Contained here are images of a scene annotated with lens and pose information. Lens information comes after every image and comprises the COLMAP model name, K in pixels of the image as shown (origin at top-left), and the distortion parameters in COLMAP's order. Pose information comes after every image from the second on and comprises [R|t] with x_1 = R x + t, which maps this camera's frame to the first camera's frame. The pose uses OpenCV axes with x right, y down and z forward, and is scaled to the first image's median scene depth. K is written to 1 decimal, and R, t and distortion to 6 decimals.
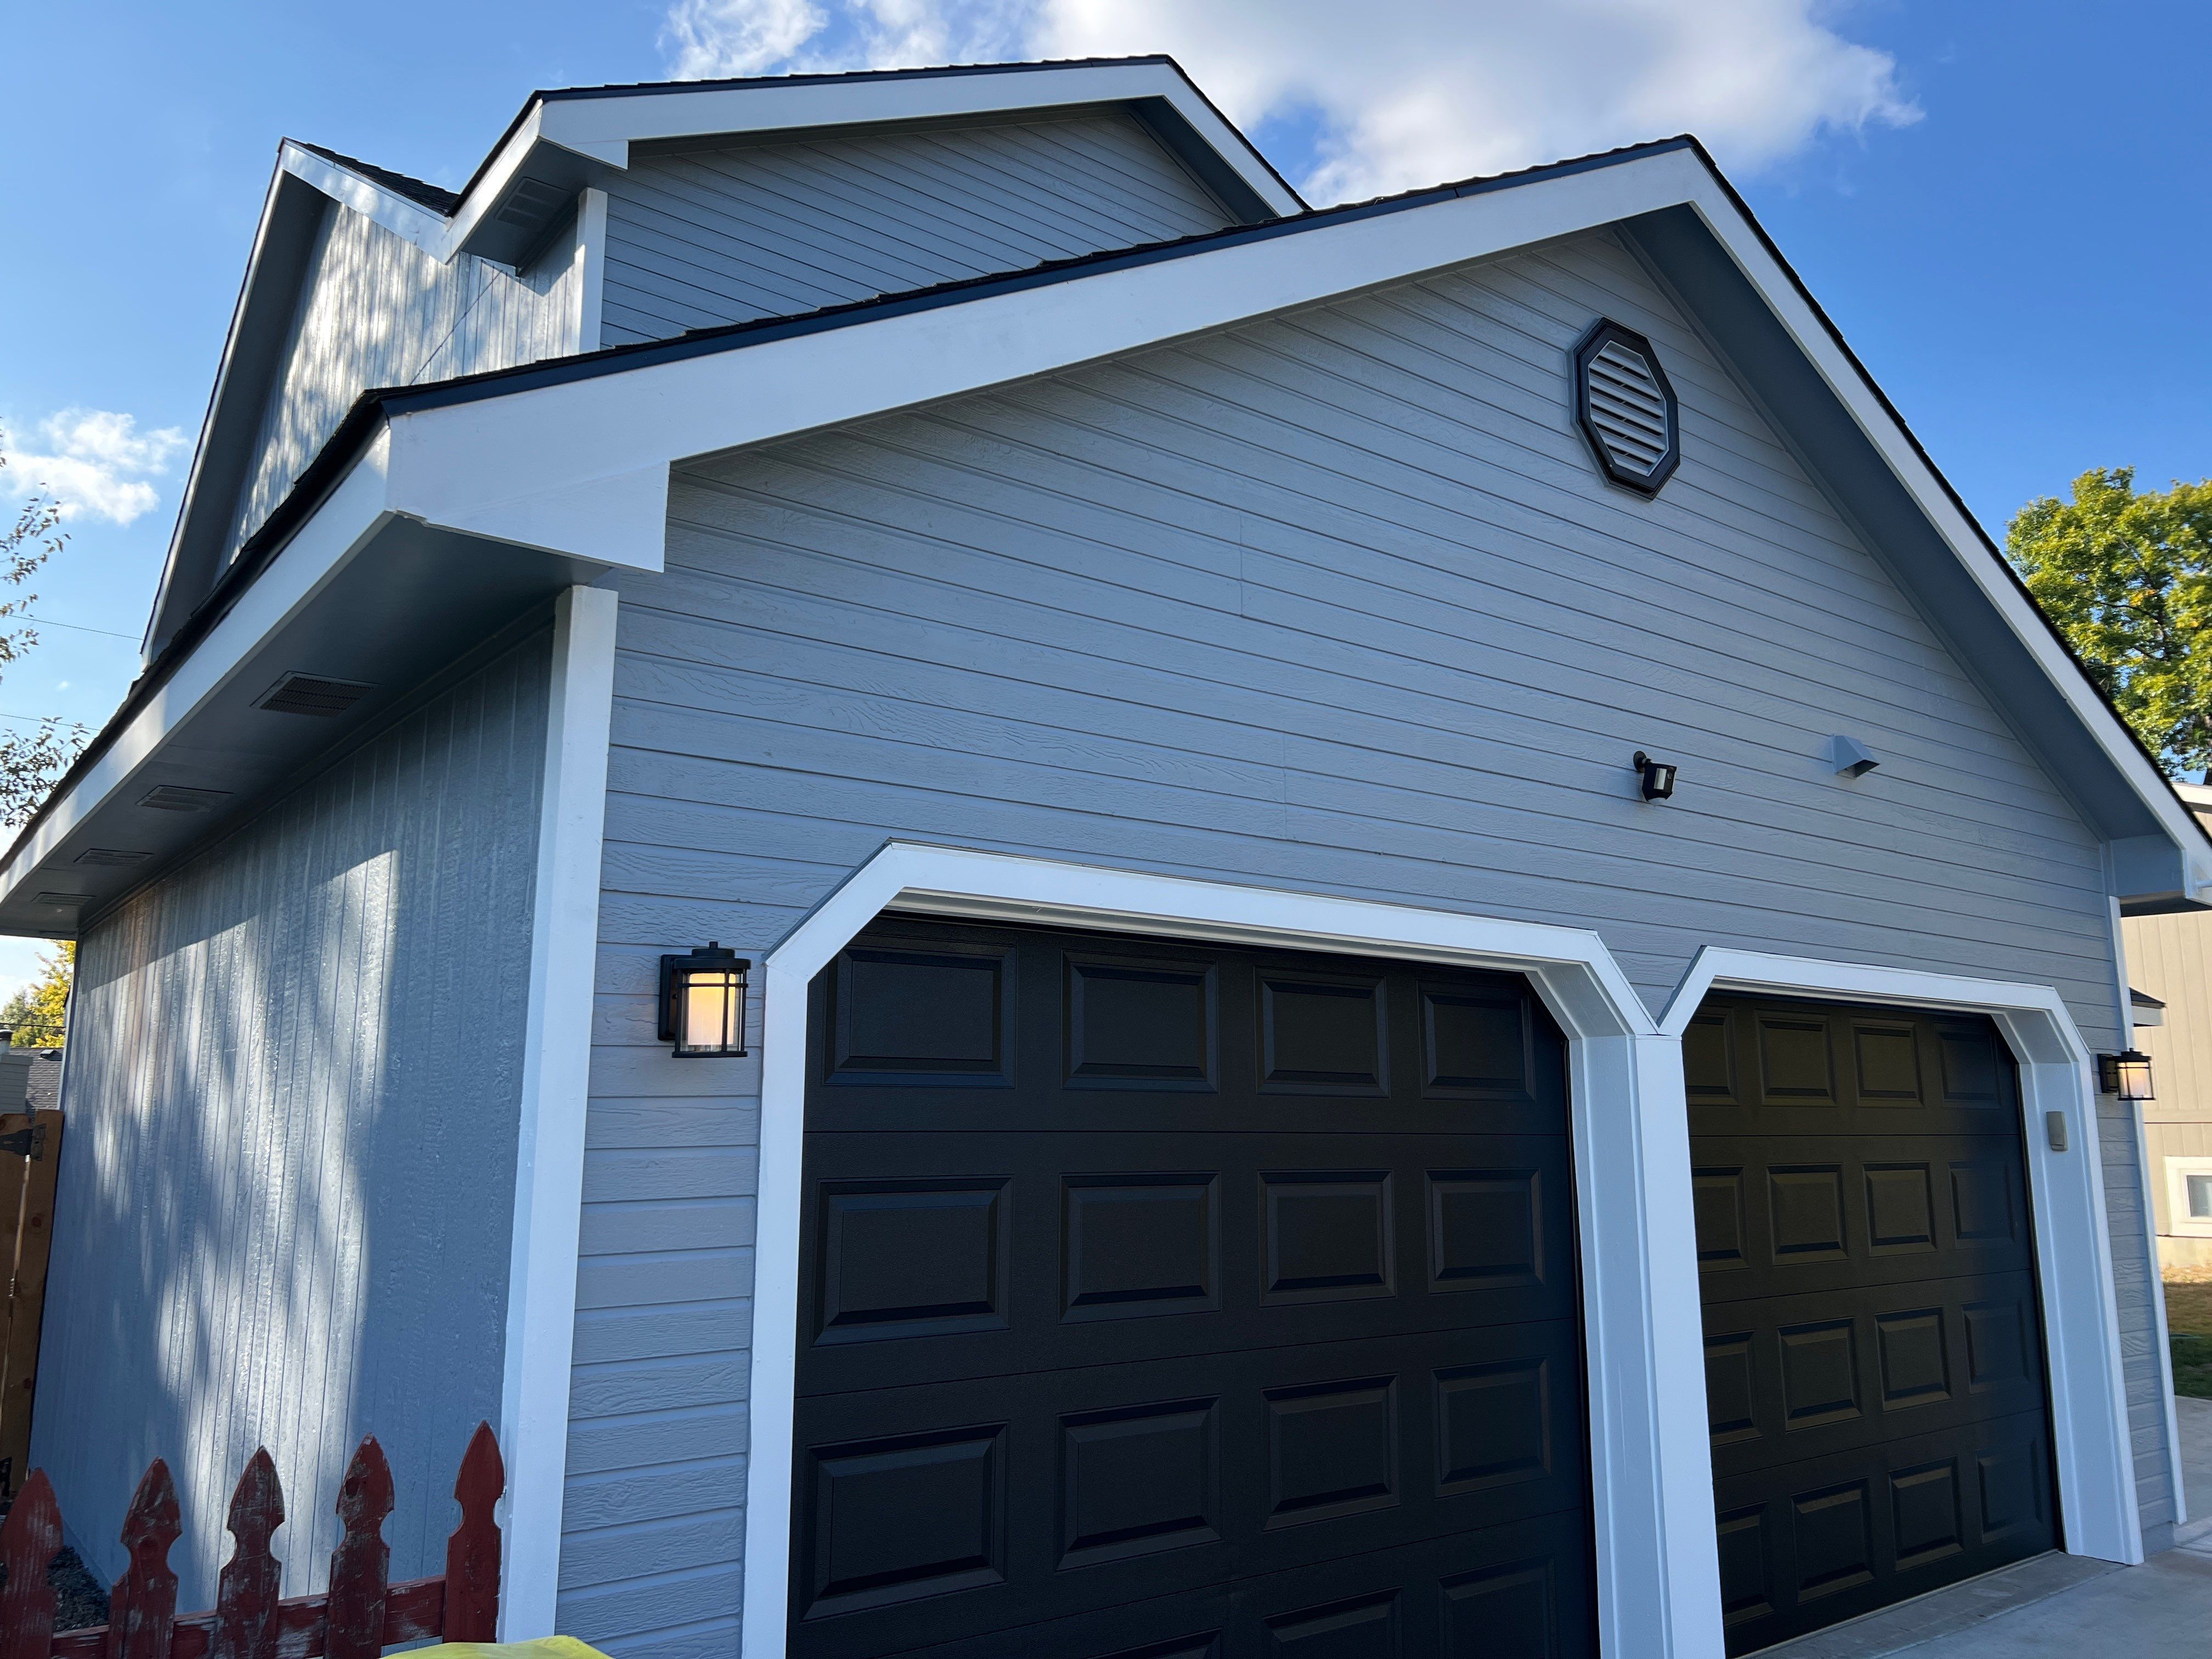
lens RADIAL K [[1546.6, 0, 1039.5], [0, 1546.6, 829.8], [0, 0, 1]] dist [0.068152, -0.084011]
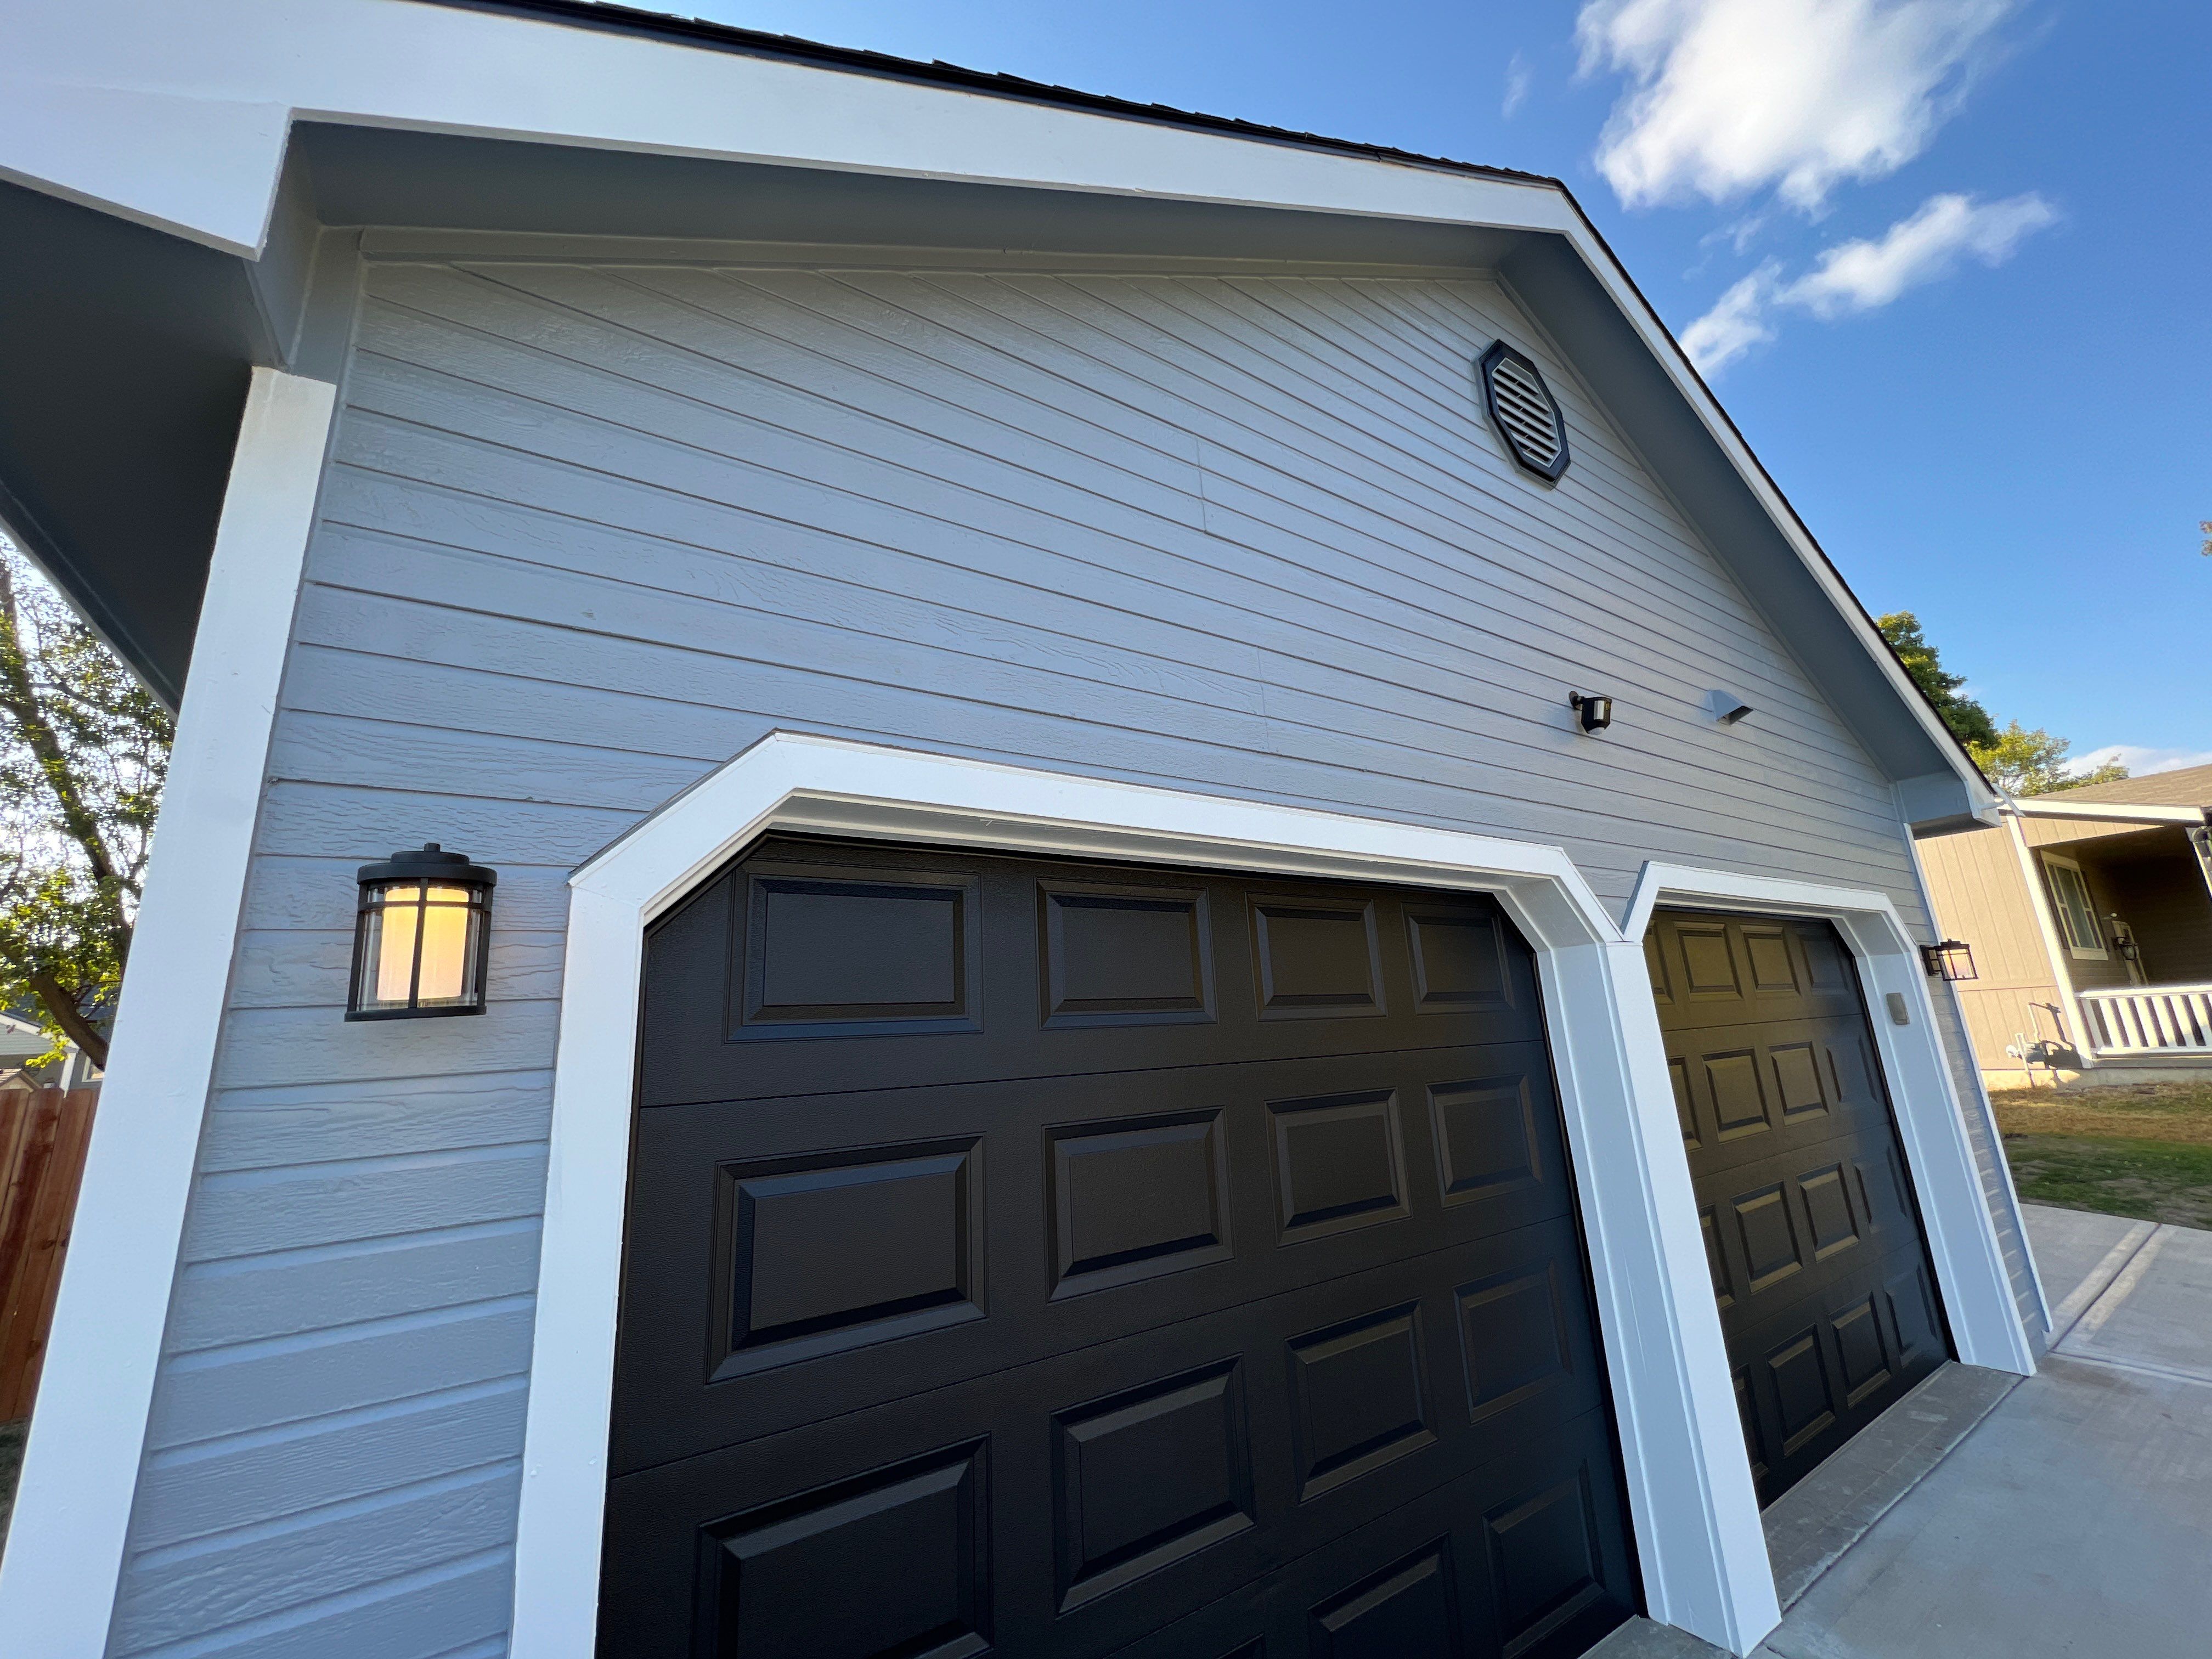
lens RADIAL K [[870.5, 0, 1099.8], [0, 870.5, 824.4], [0, 0, 1]] dist [-0.001316, 0.000200]
pose [[0.997455, -0.067150, -0.023971, 0.054557], [0.065546, 0.995898, -0.062383, 0.065190], [0.028062, 0.060653, 0.997764, 0.386744]]
